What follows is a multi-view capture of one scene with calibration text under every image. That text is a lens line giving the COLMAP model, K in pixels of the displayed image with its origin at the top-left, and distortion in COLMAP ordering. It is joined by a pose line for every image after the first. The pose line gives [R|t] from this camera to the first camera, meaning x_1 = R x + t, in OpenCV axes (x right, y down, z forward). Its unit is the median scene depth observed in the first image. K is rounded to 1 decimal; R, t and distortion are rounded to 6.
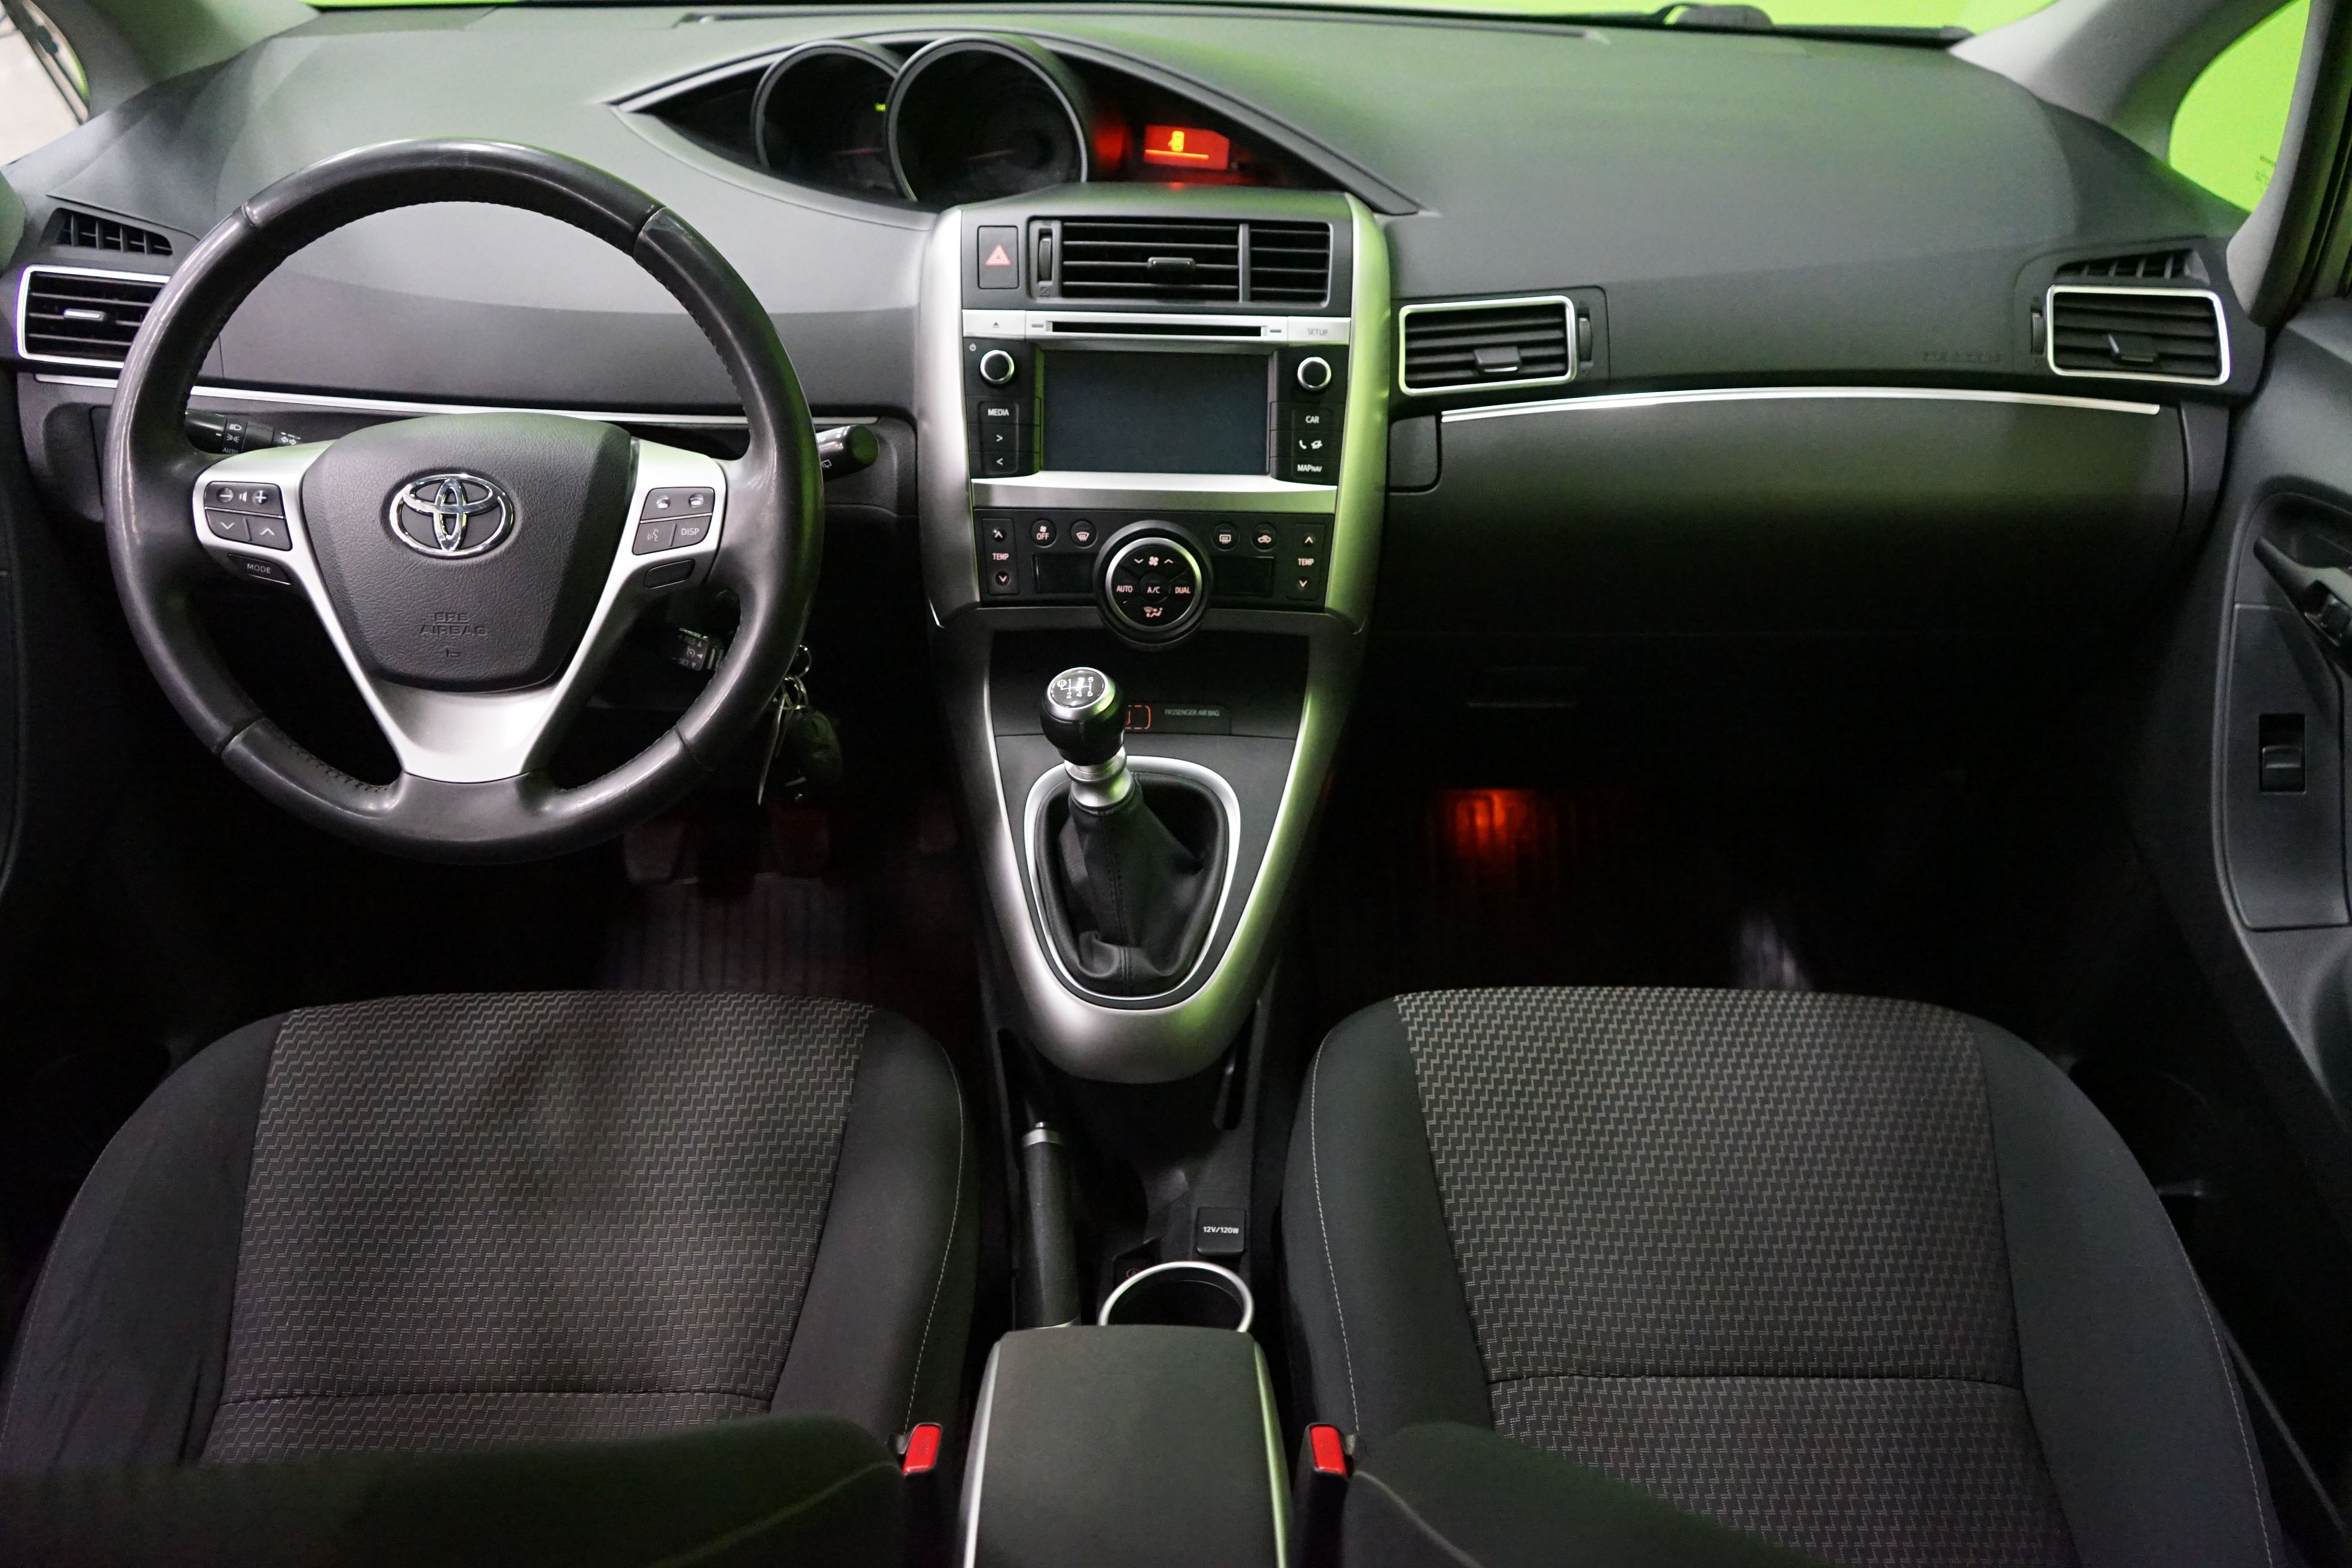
lens RADIAL K [[1922.1, 0, 1176.0], [0, 1922.1, 784.0], [0, 0, 1]] dist [-0.003054, -0.000252]
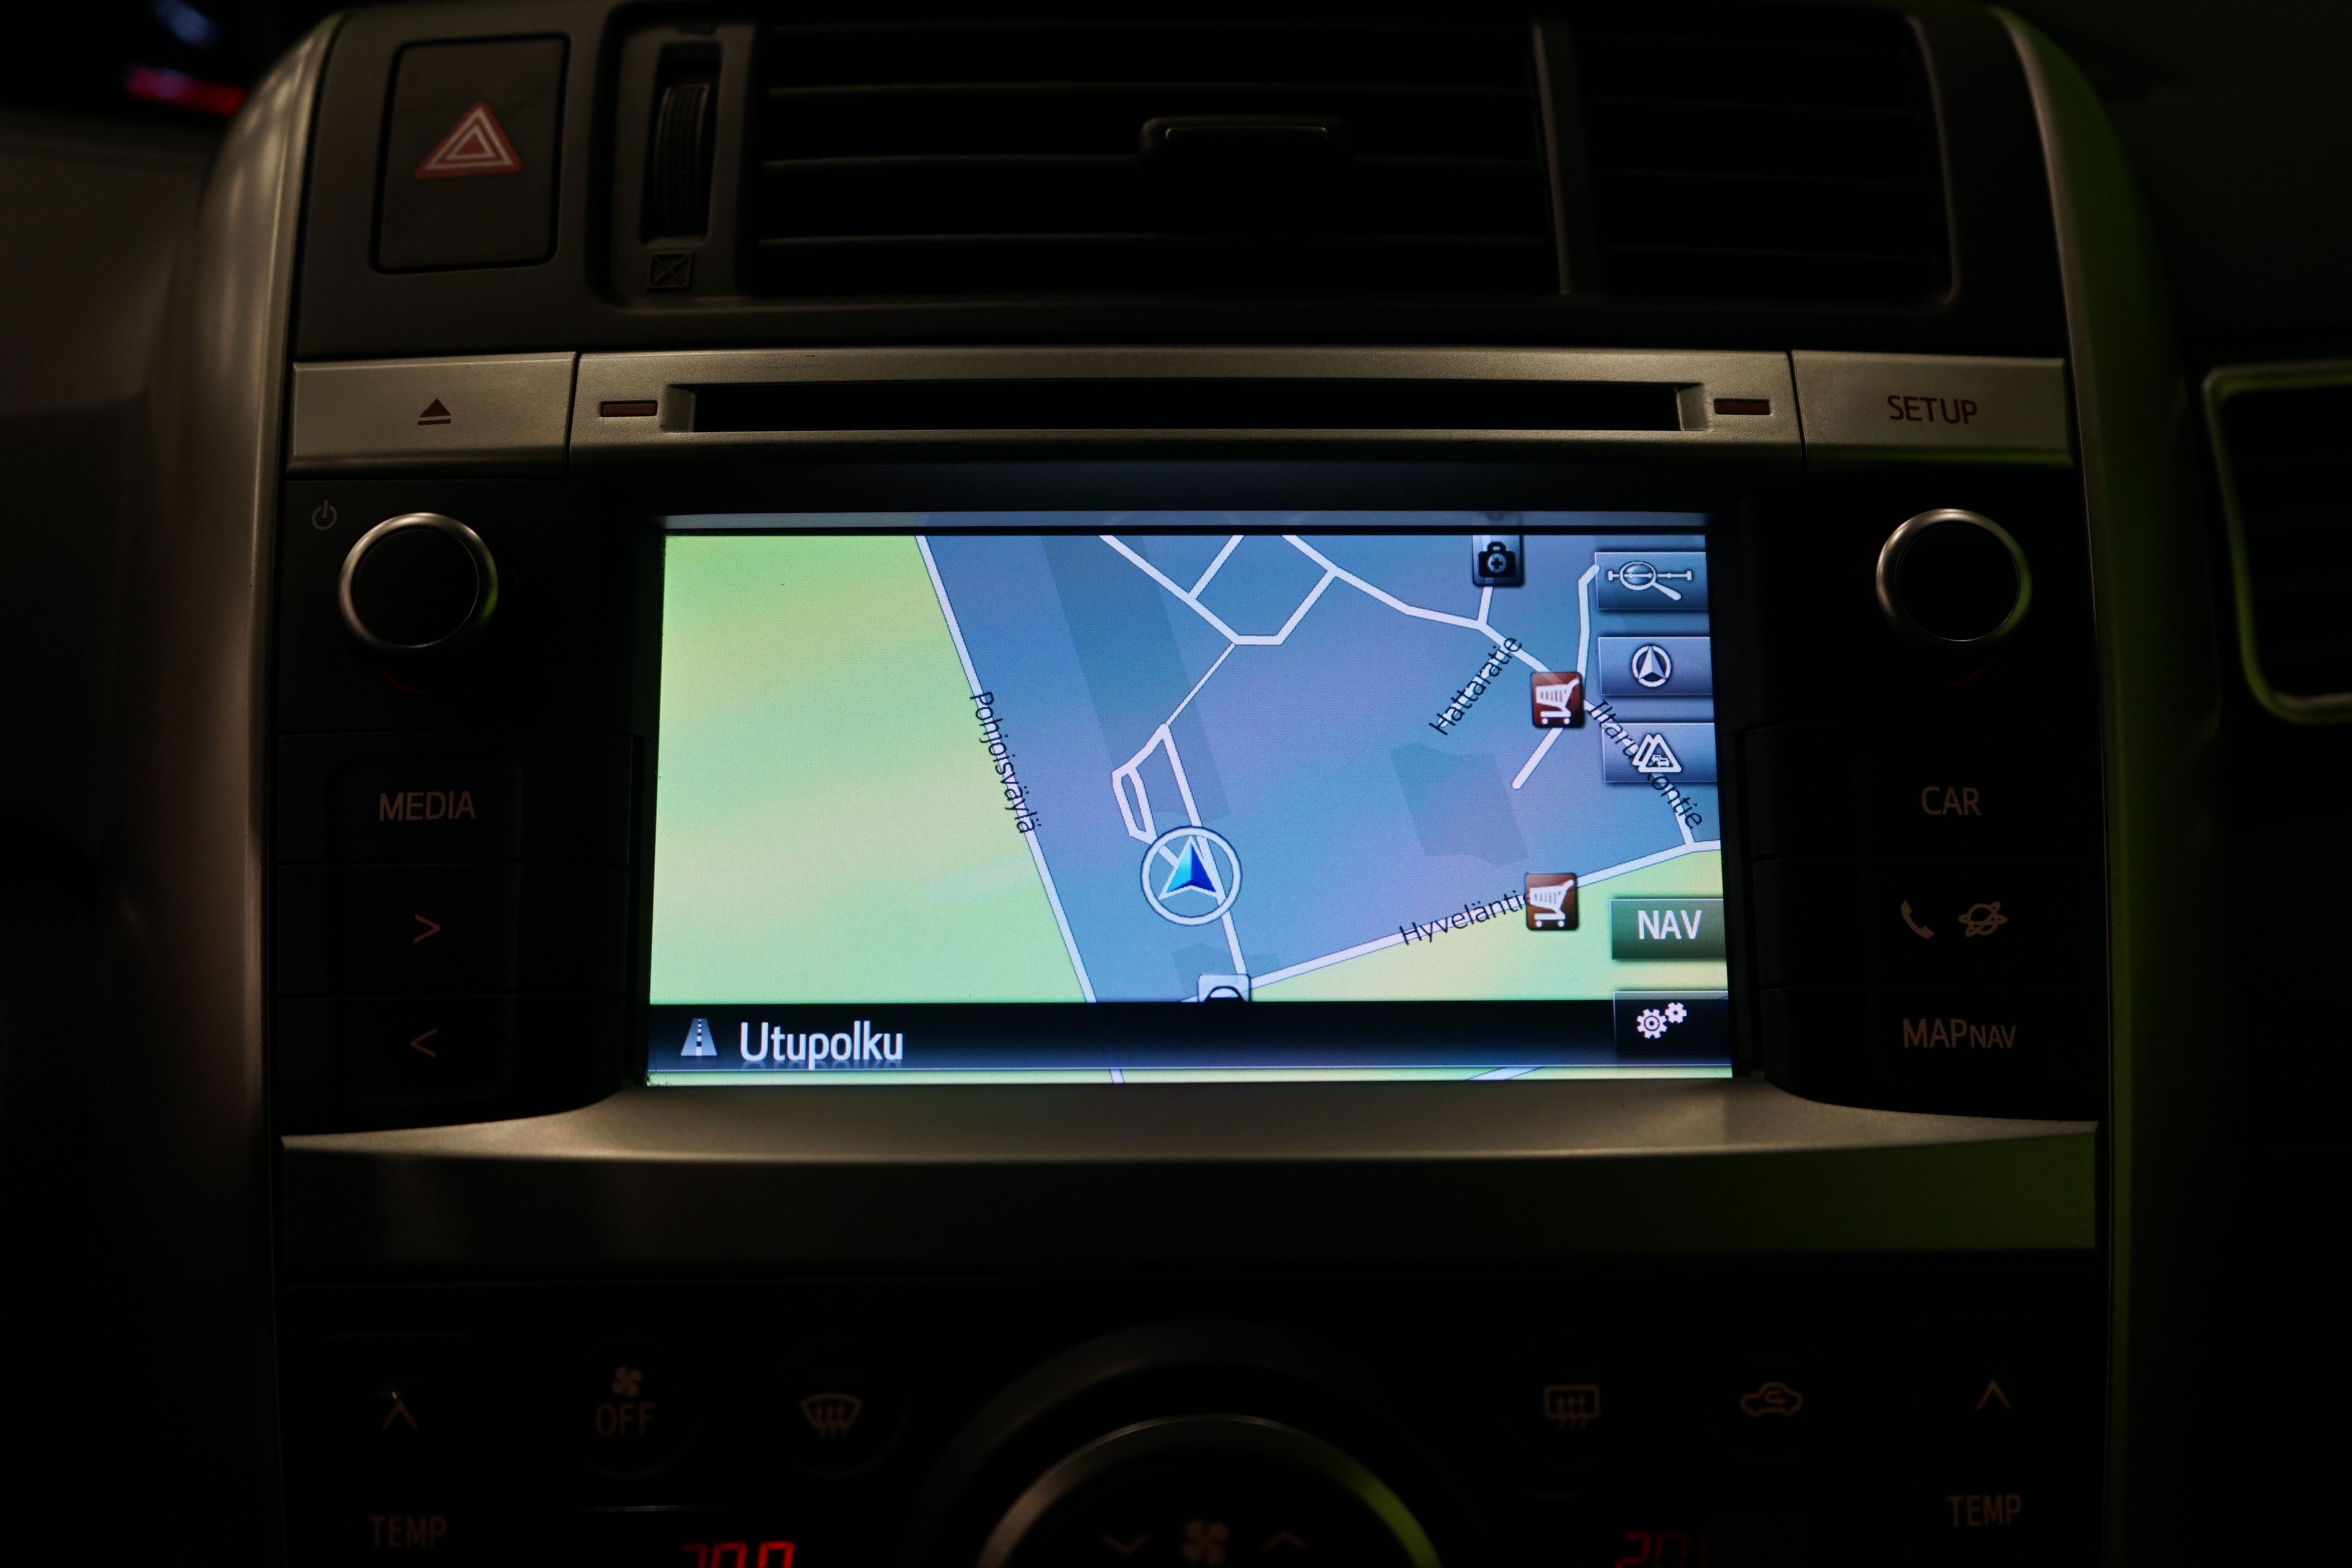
lens RADIAL K [[2543.1, 0, 1176.0], [0, 2543.1, 784.0], [0, 0, 1]] dist [-0.009251, -0.008974]
pose [[0.999573, -0.025497, 0.014269, -0.016173], [0.028577, 0.954884, -0.295602, -0.112756], [-0.006088, 0.295883, 0.955205, 0.737434]]
